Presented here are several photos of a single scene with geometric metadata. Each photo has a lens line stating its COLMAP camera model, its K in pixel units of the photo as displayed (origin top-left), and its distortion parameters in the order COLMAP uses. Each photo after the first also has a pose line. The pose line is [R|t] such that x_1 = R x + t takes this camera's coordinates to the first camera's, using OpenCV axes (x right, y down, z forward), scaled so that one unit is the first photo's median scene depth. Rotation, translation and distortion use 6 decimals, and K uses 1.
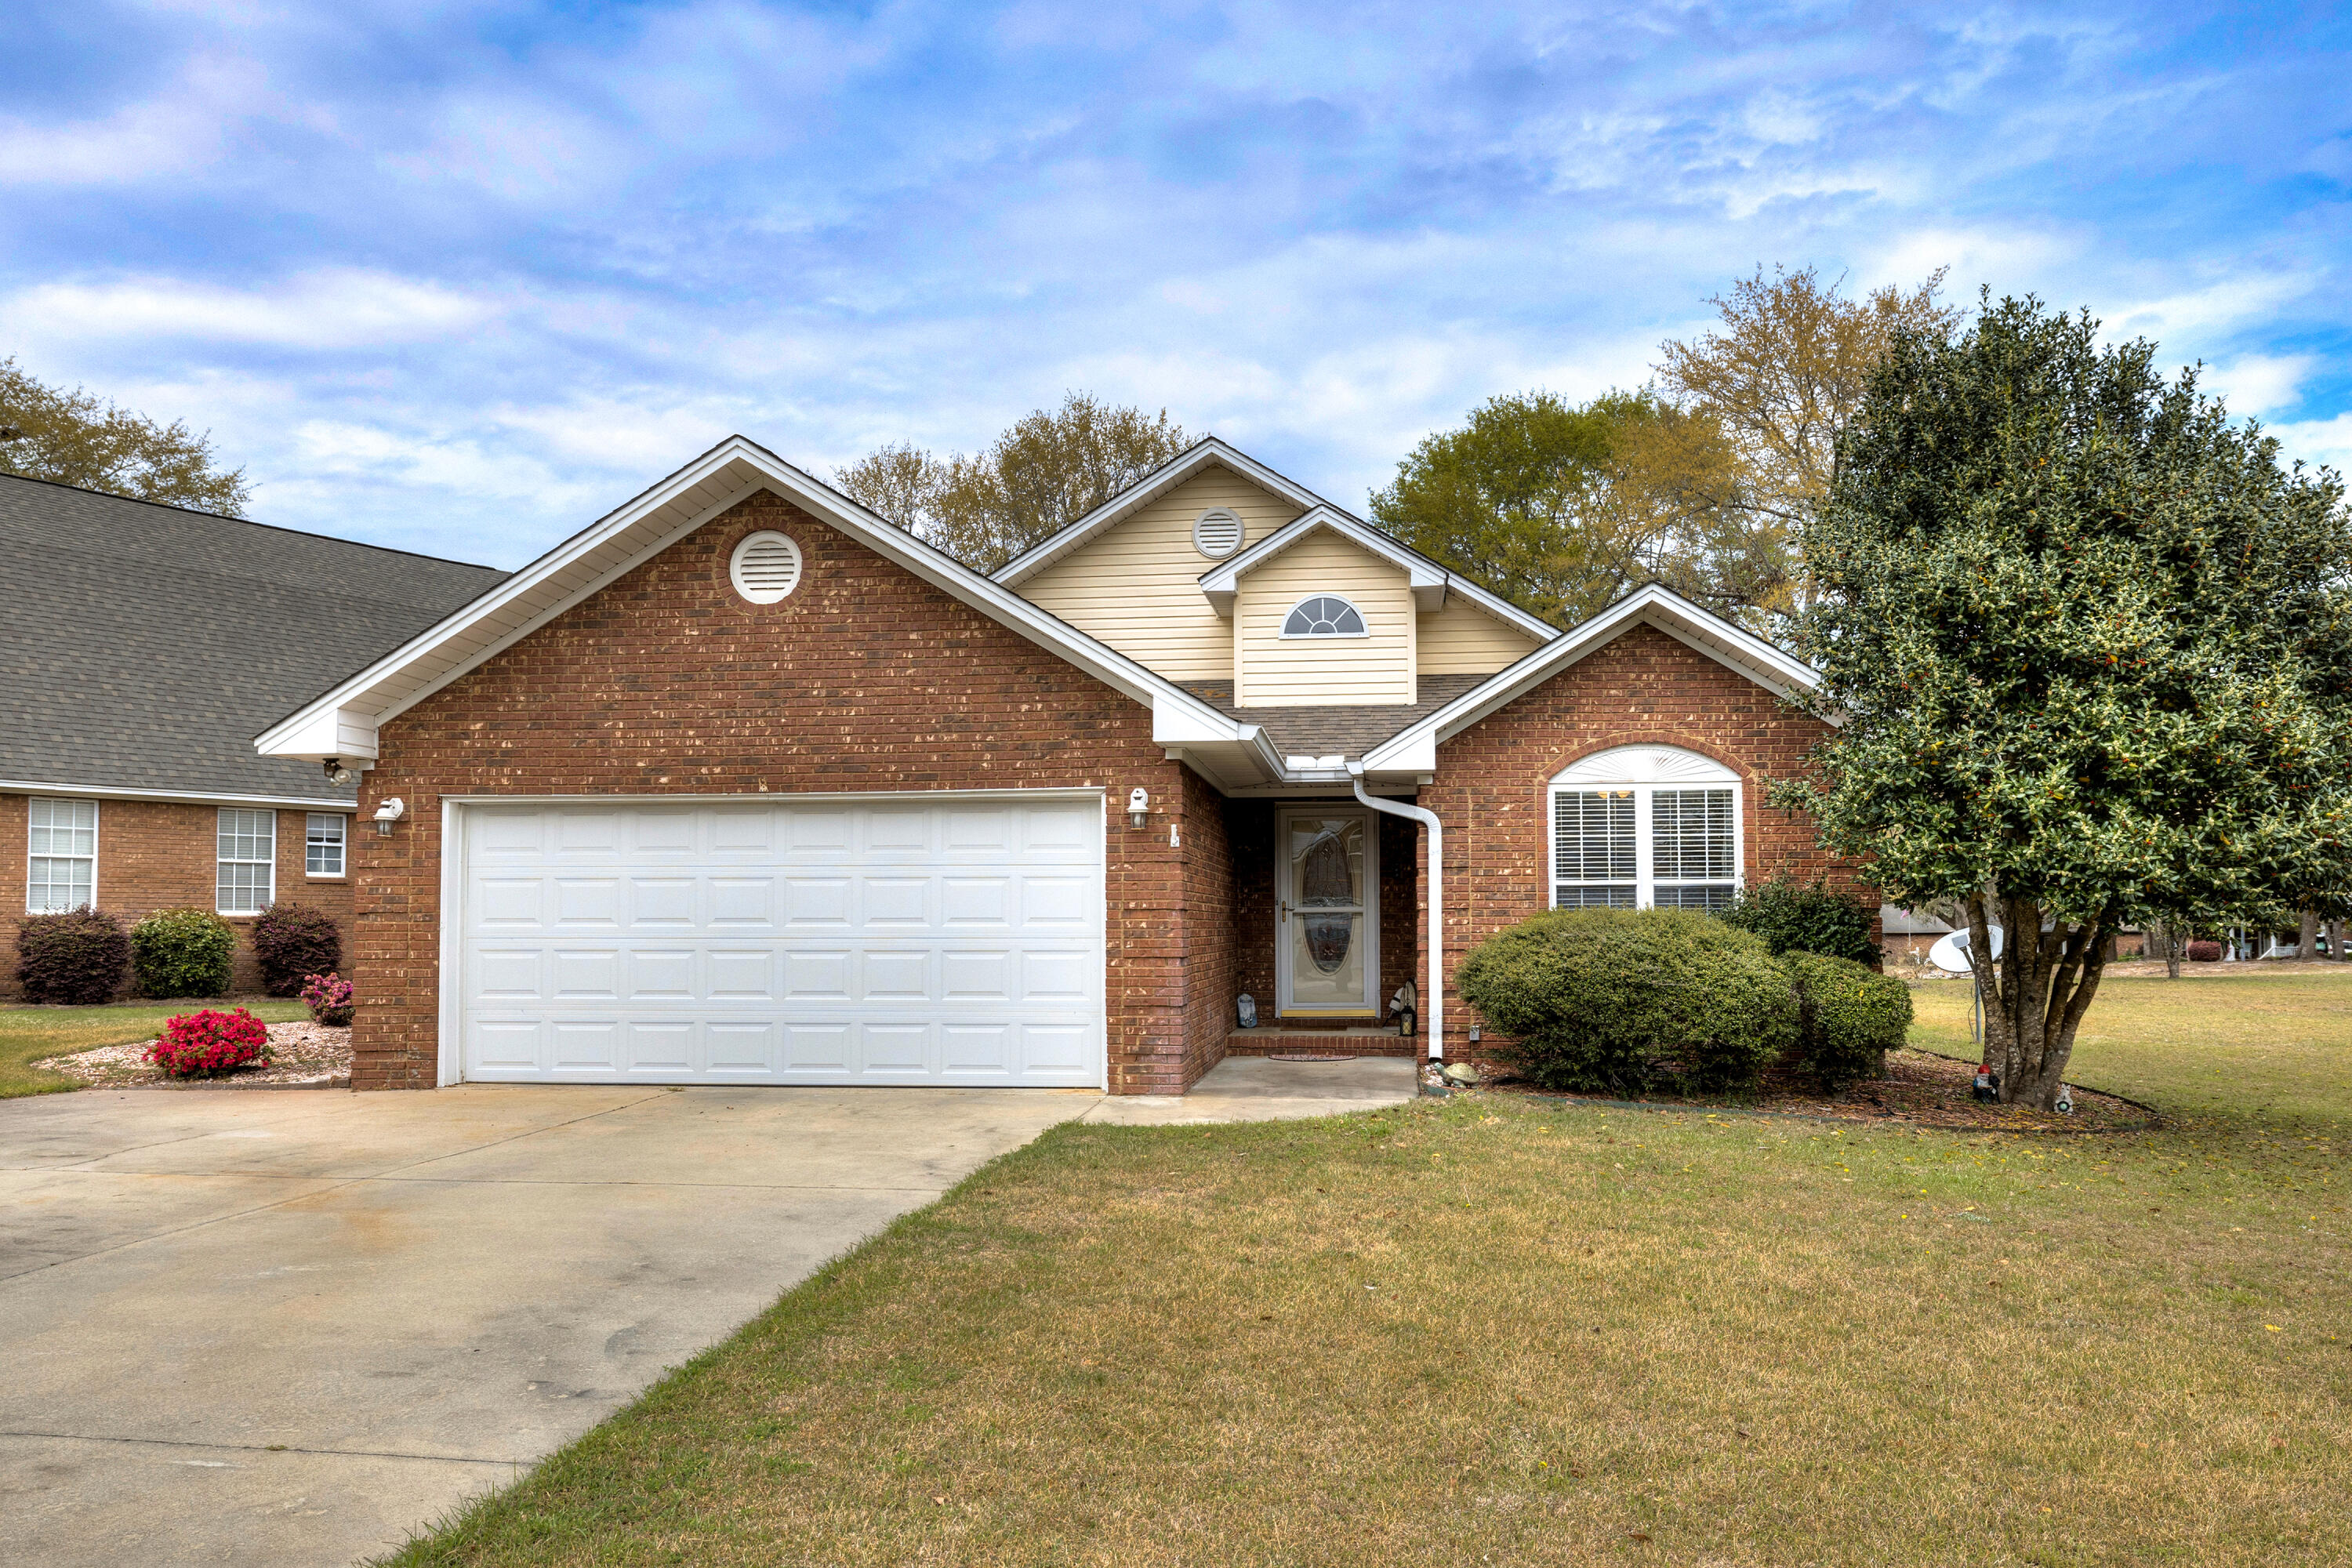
lens RADIAL K [[2204.6, 0, 1174.3], [0, 2204.6, 900.3], [0, 0, 1]] dist [0.010670, -0.005630]
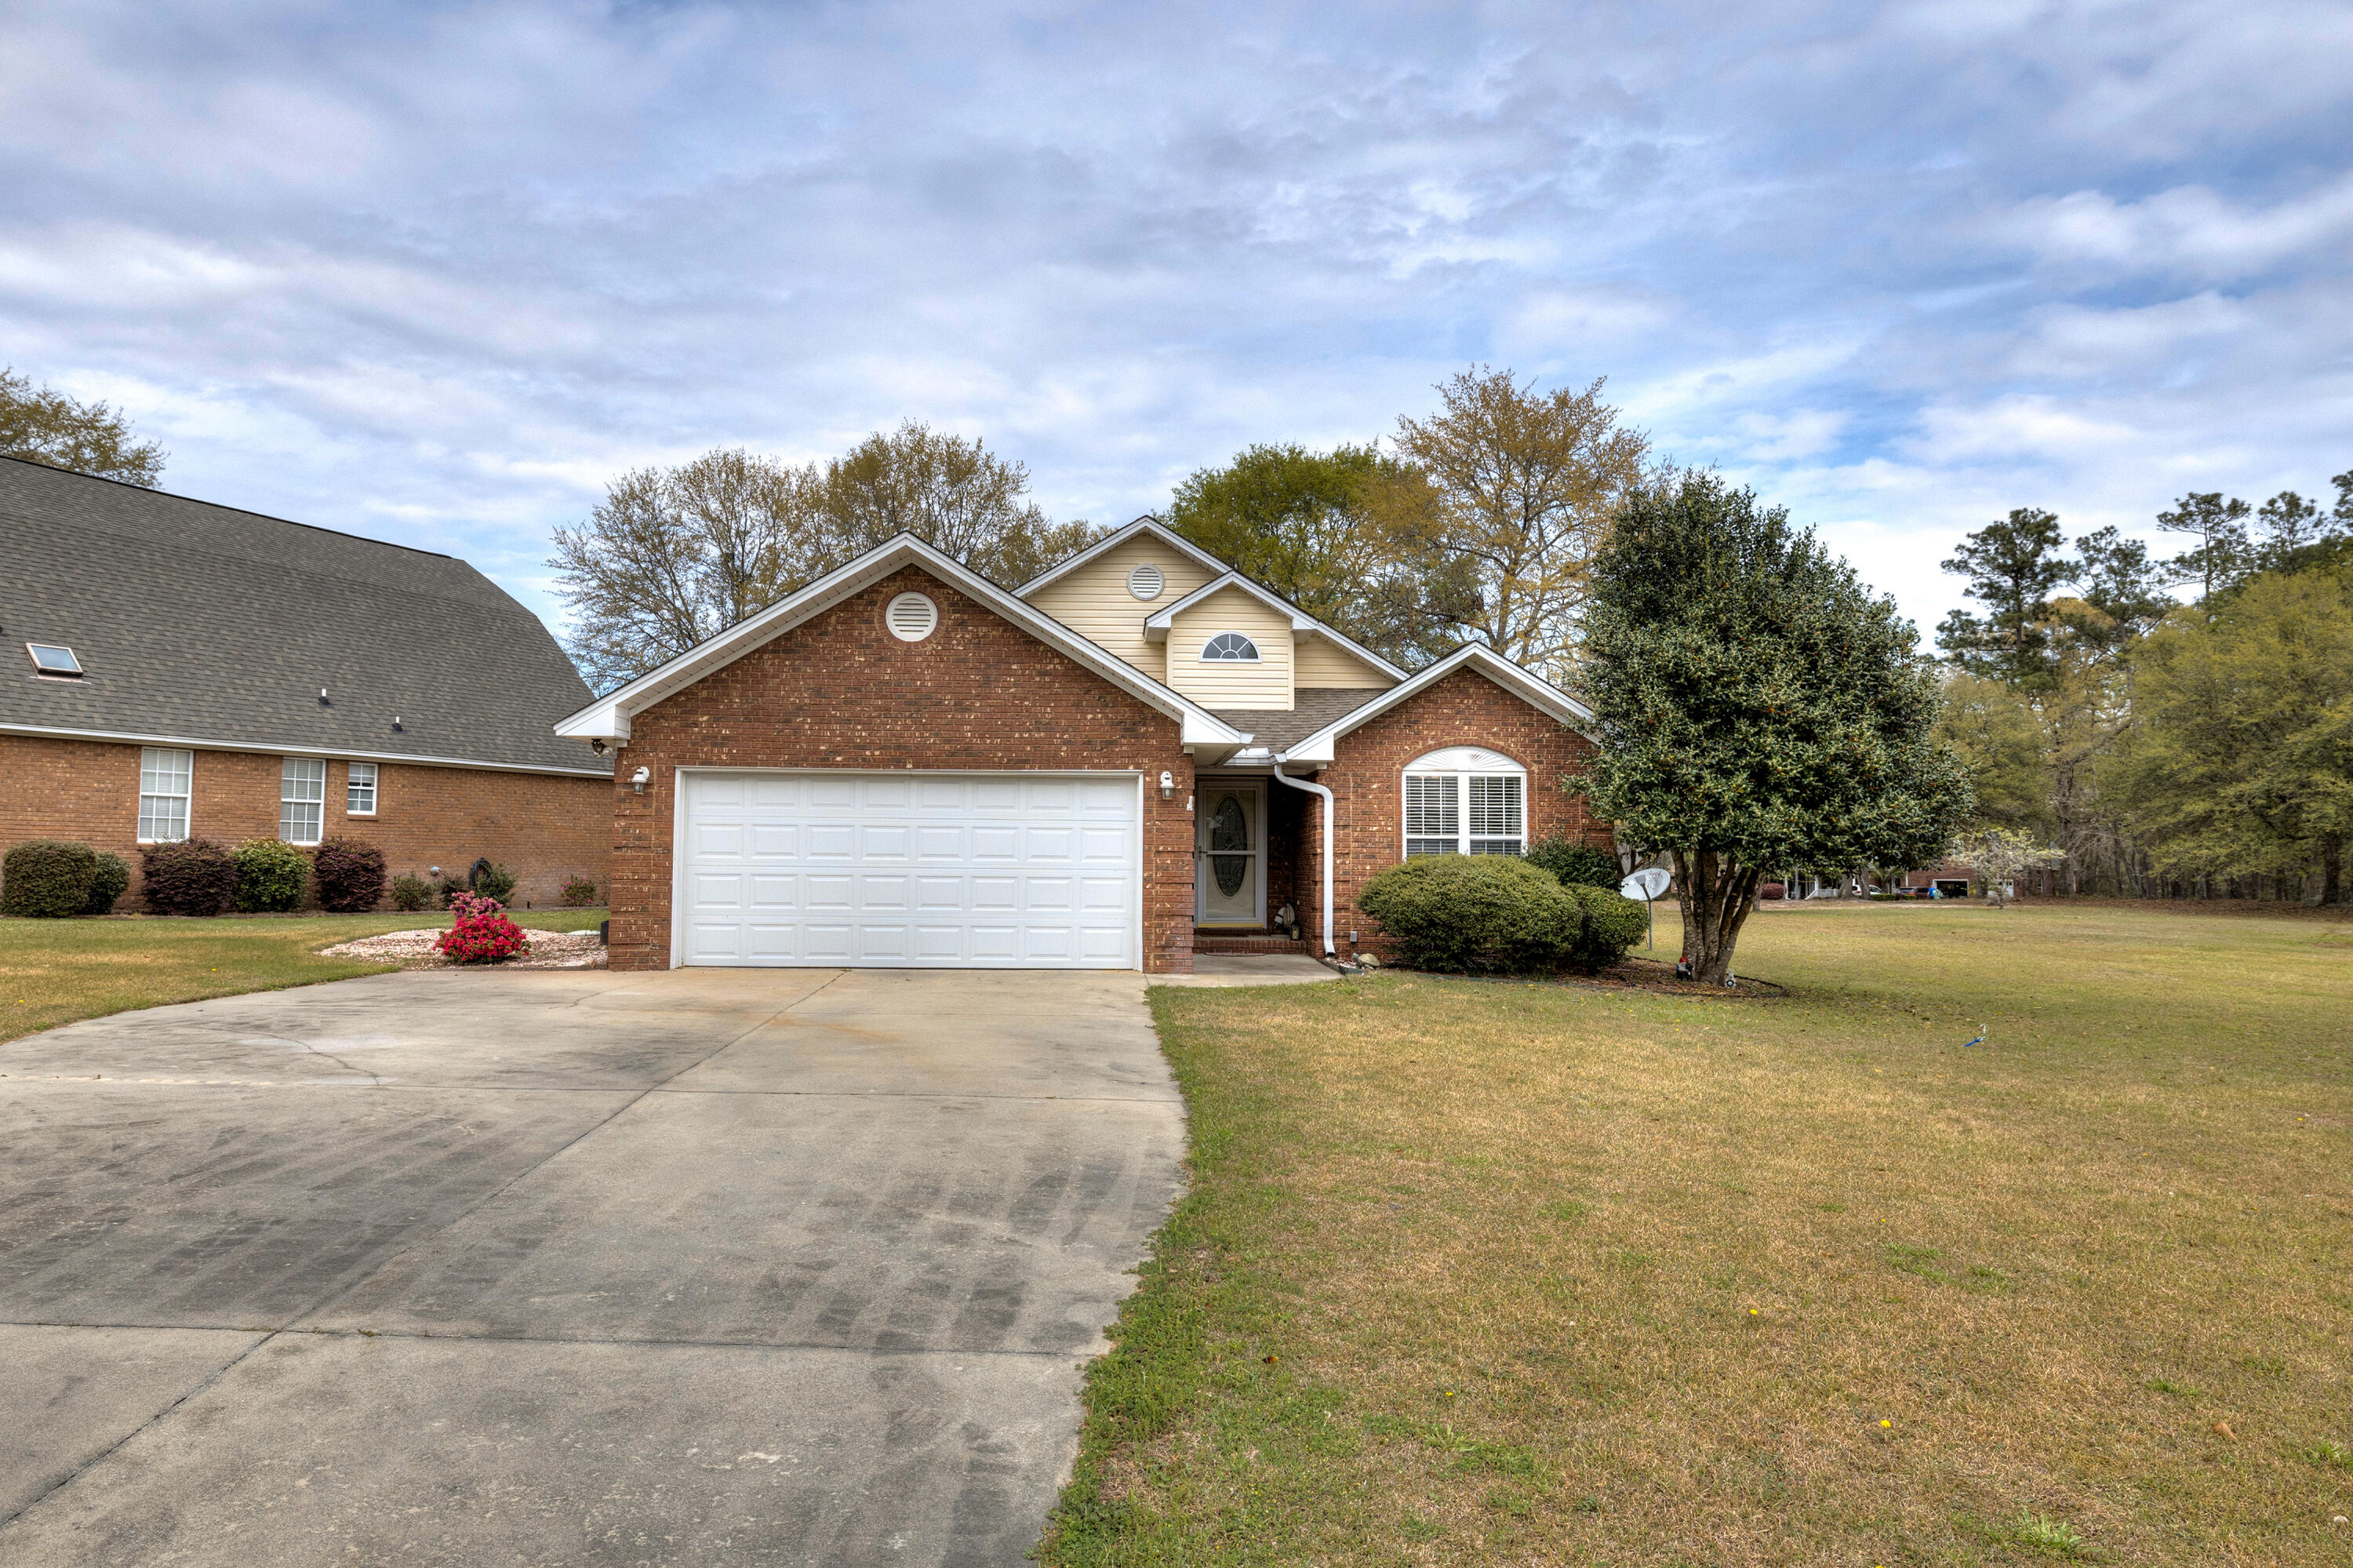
lens RADIAL K [[2200.6, 0, 1176.5], [0, 2200.6, 784.0], [0, 0, 1]] dist [0.033704, 0.001312]
pose [[0.982016, 0.018375, 0.187899, -0.262600], [-0.013624, 0.999555, -0.026544, -0.001887], [-0.188303, 0.023506, 0.981830, -0.440589]]
